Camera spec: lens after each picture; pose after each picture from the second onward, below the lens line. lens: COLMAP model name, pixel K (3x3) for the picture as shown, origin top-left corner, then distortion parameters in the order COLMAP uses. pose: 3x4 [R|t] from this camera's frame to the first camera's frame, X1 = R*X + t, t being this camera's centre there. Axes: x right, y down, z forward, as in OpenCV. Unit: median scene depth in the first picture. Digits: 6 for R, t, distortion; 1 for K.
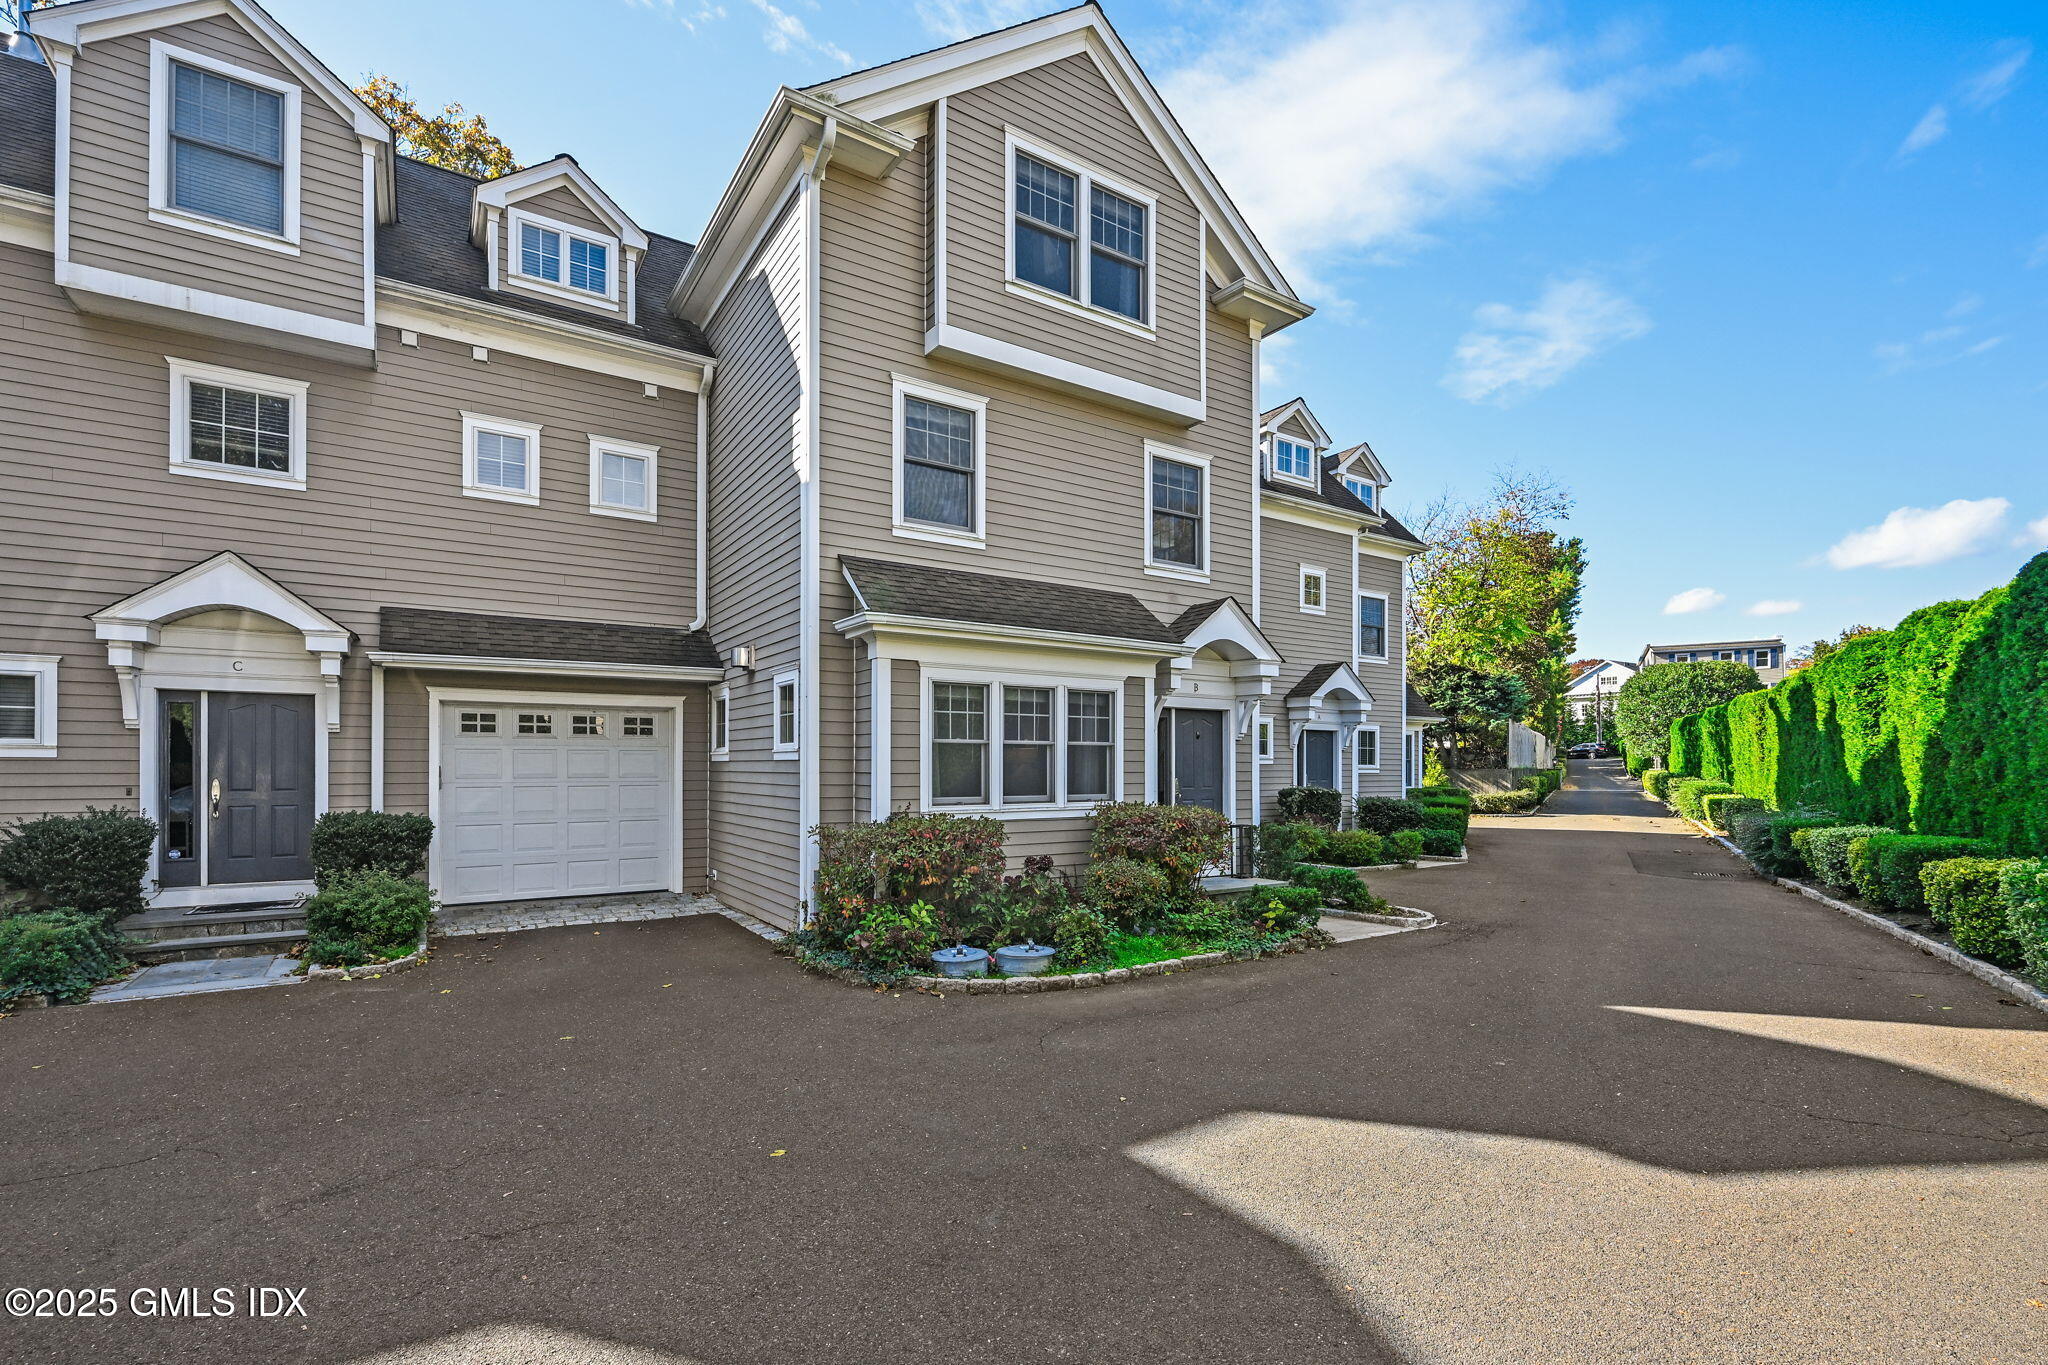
lens RADIAL K [[912.4, 0, 1024.3], [0, 912.4, 765.4], [0, 0, 1]] dist [-0.001378, -0.000061]
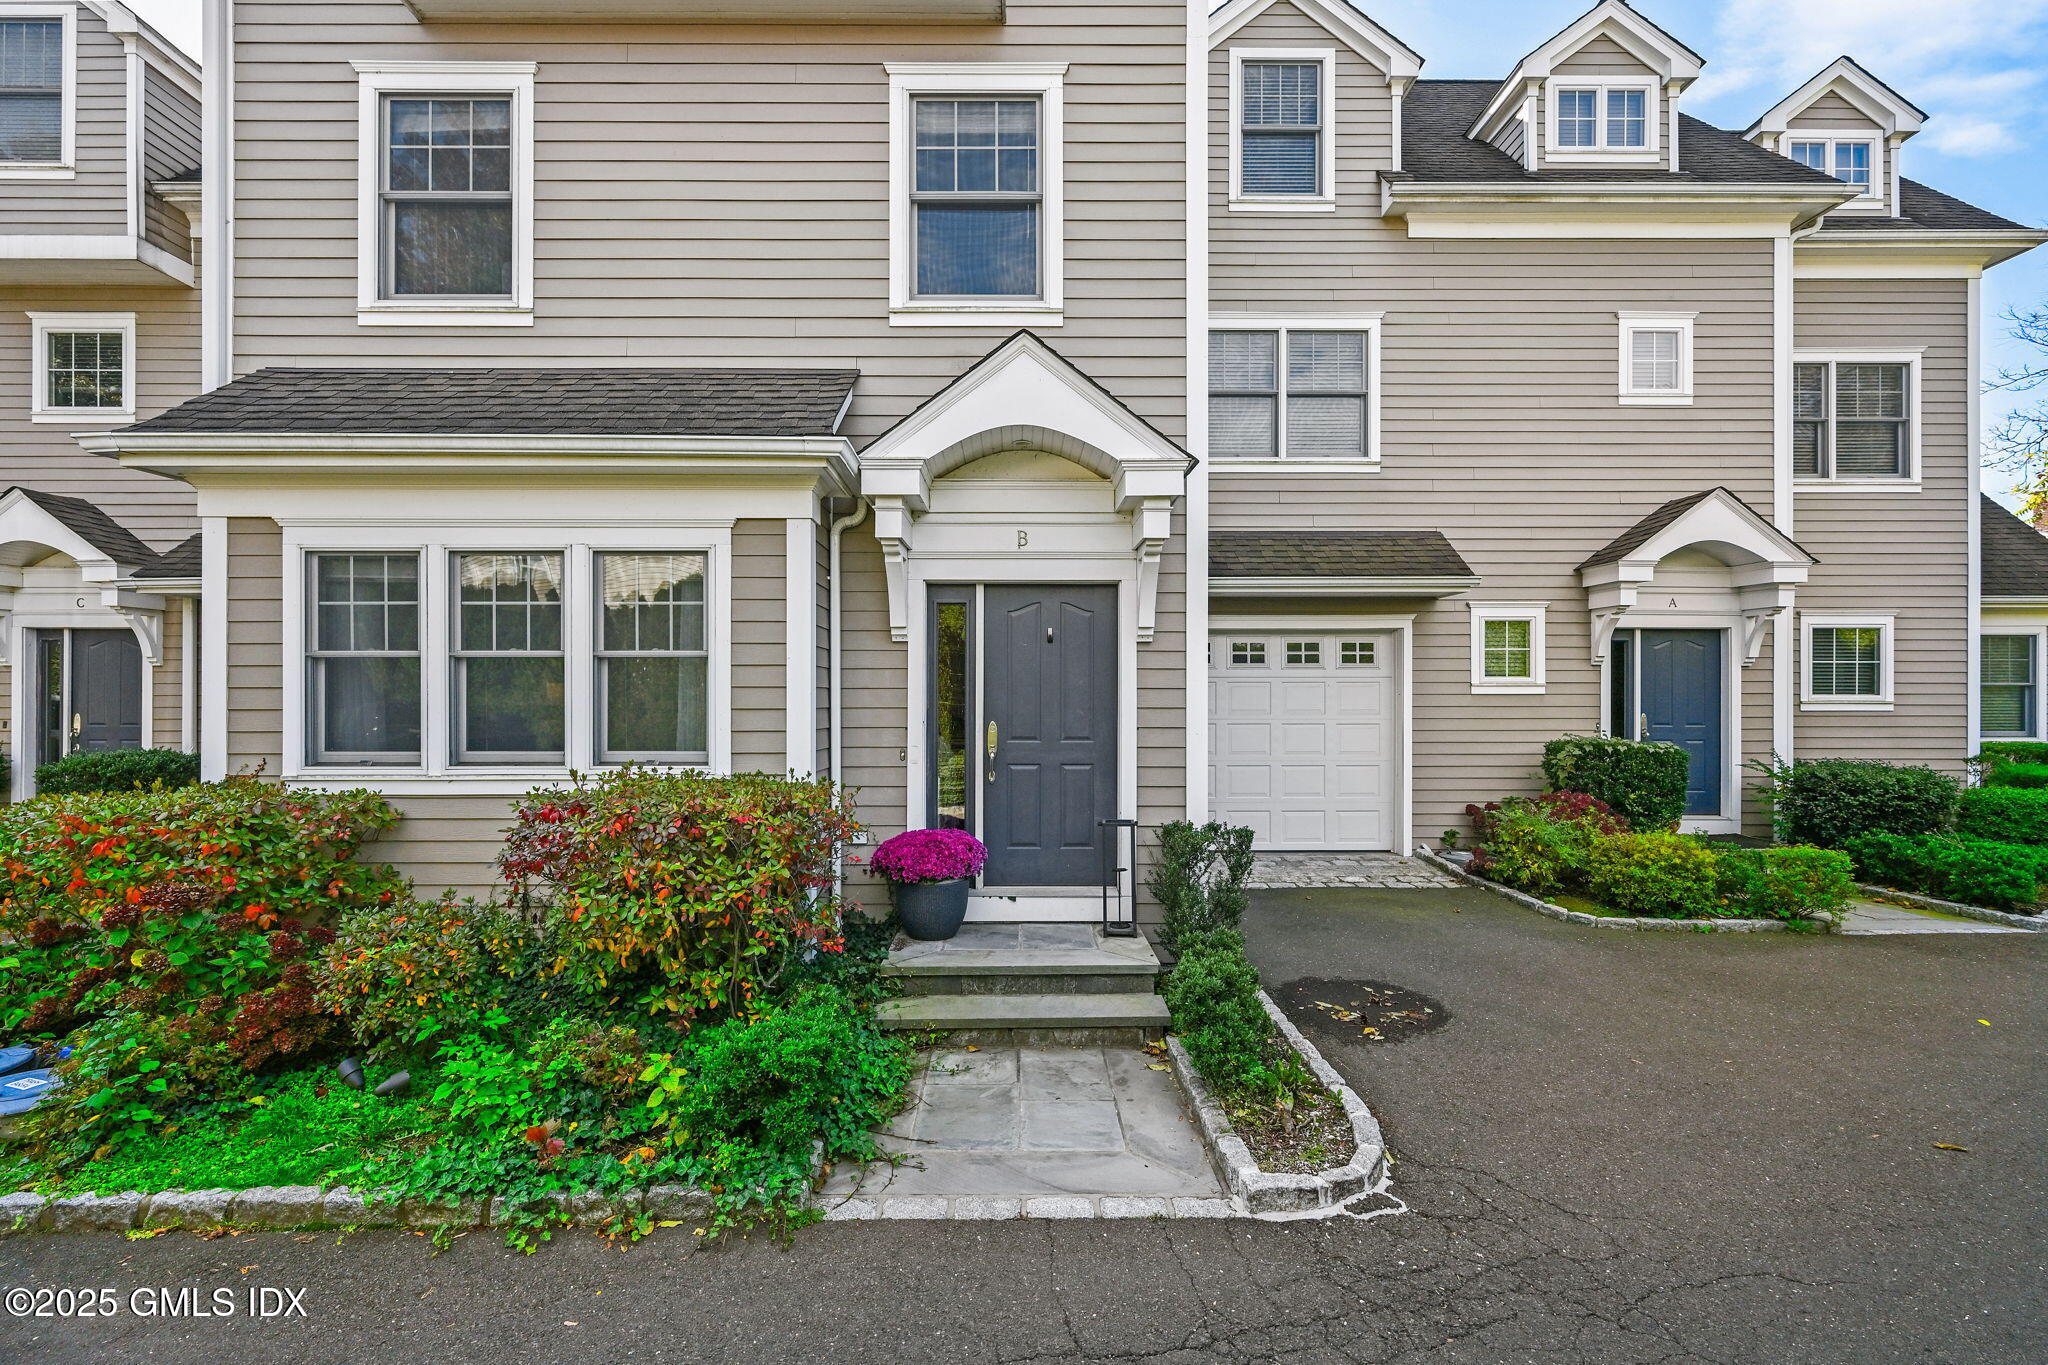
lens RADIAL K [[876.6, 0, 1024.0], [0, 876.6, 702.9], [0, 0, 1]] dist [-0.000382, 0.000209]
pose [[0.838696, -0.000555, -0.544599, 0.524310], [0.002332, 0.999994, 0.002572, 0.003258], [0.544595, -0.003427, 0.838692, 0.701946]]
